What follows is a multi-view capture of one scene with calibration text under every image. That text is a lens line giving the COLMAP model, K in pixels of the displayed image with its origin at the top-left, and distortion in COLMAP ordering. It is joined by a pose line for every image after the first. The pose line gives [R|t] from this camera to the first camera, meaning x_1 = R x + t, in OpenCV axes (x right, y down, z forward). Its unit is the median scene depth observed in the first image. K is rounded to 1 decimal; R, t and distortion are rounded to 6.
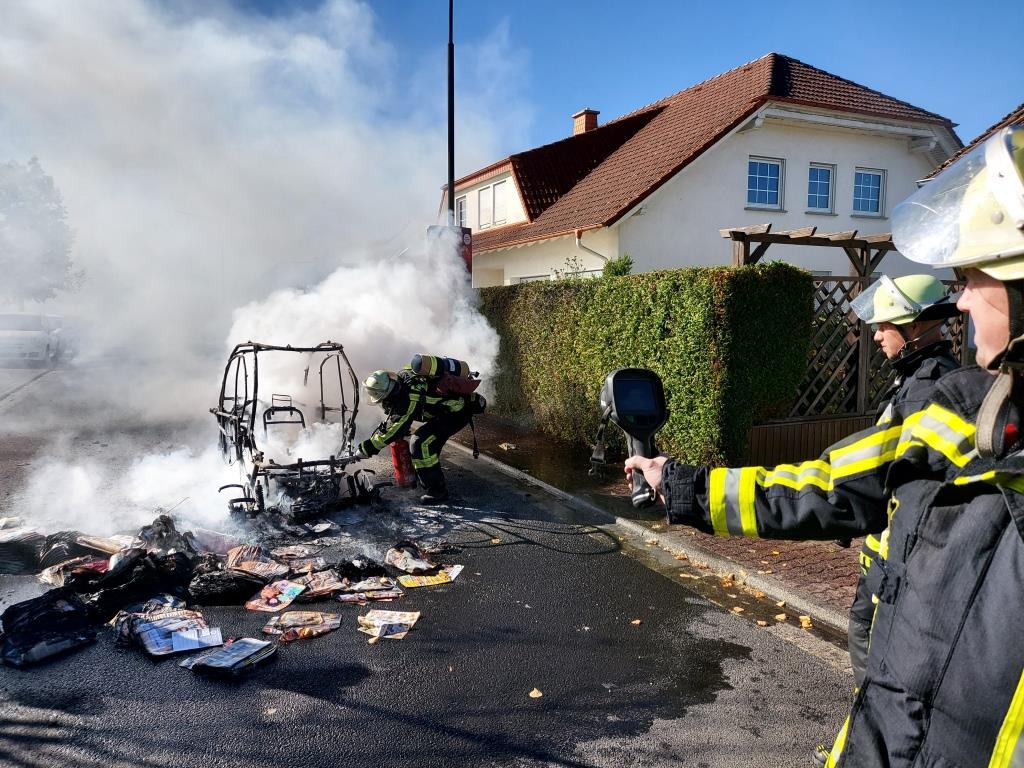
lens RADIAL K [[742.2, 0, 509.3], [0, 742.2, 399.5], [0, 0, 1]] dist [0.036956, -0.023155]
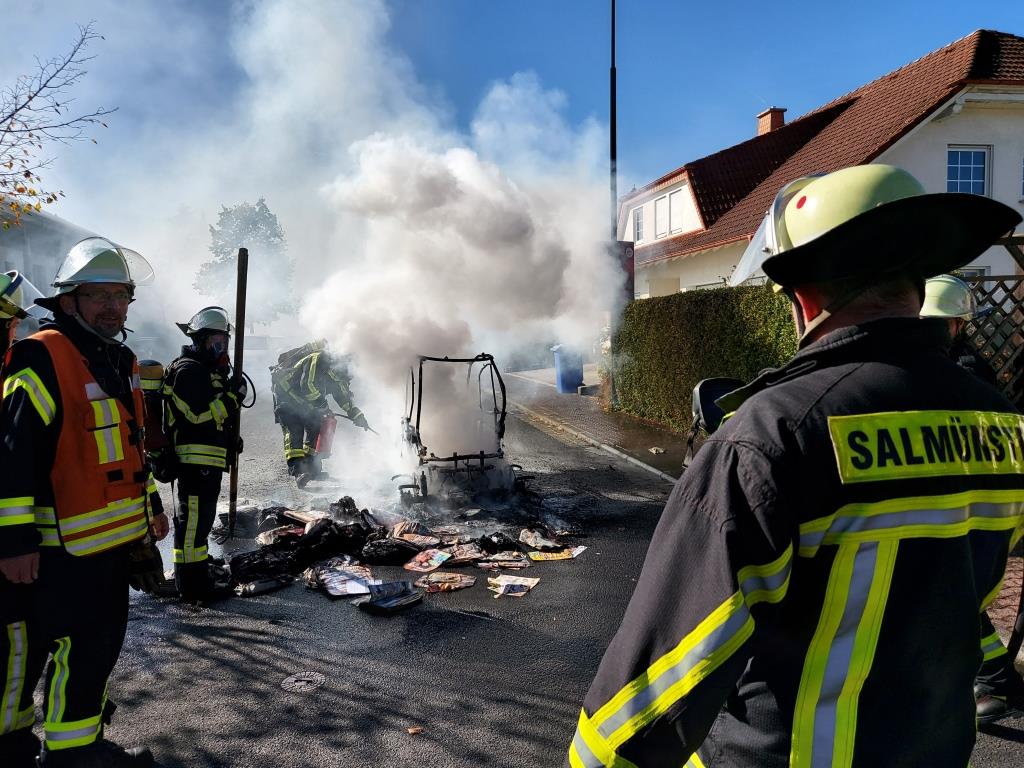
lens RADIAL K [[760.5, 0, 522.4], [0, 760.5, 400.6], [0, 0, 1]] dist [0.050488, -0.043877]
pose [[0.972115, -0.003459, -0.234477, 0.117863], [-0.000224, 0.999877, -0.015678, 0.018129], [0.234503, 0.015293, 0.971995, -0.162683]]
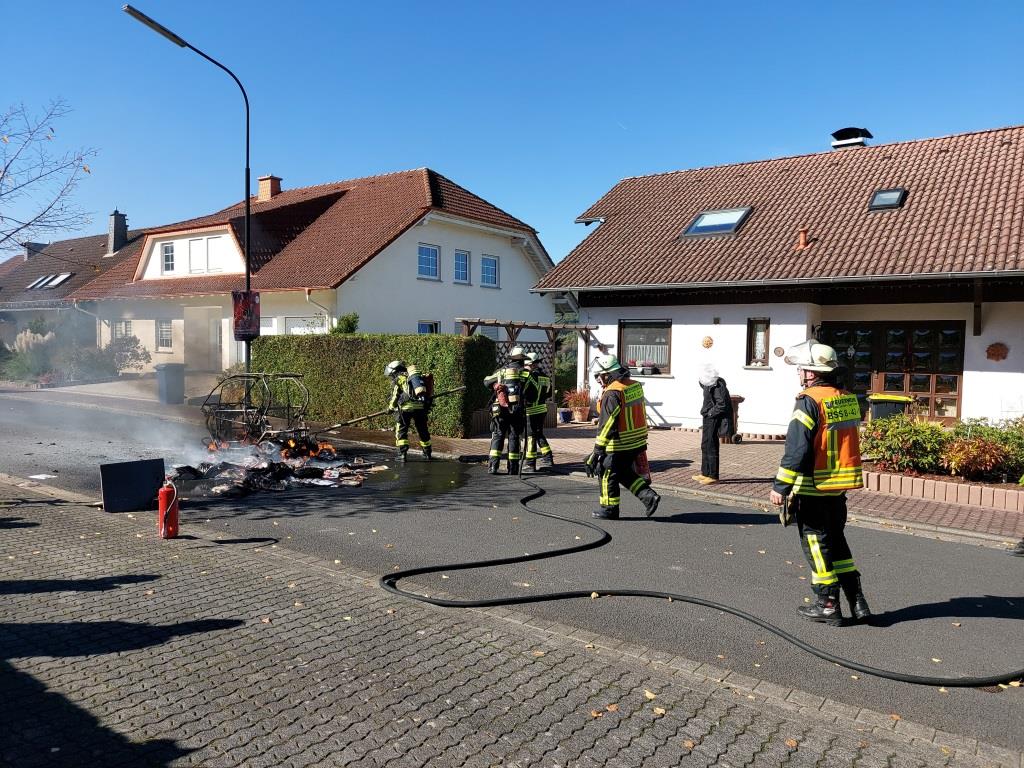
lens RADIAL K [[760.5, 0, 522.4], [0, 760.5, 400.6], [0, 0, 1]] dist [0.050488, -0.043877]
pose [[0.867500, -0.015970, 0.497181, -0.894489], [0.034382, 0.999019, -0.027902, 0.099983], [-0.496248, 0.041299, 0.867198, -1.348627]]
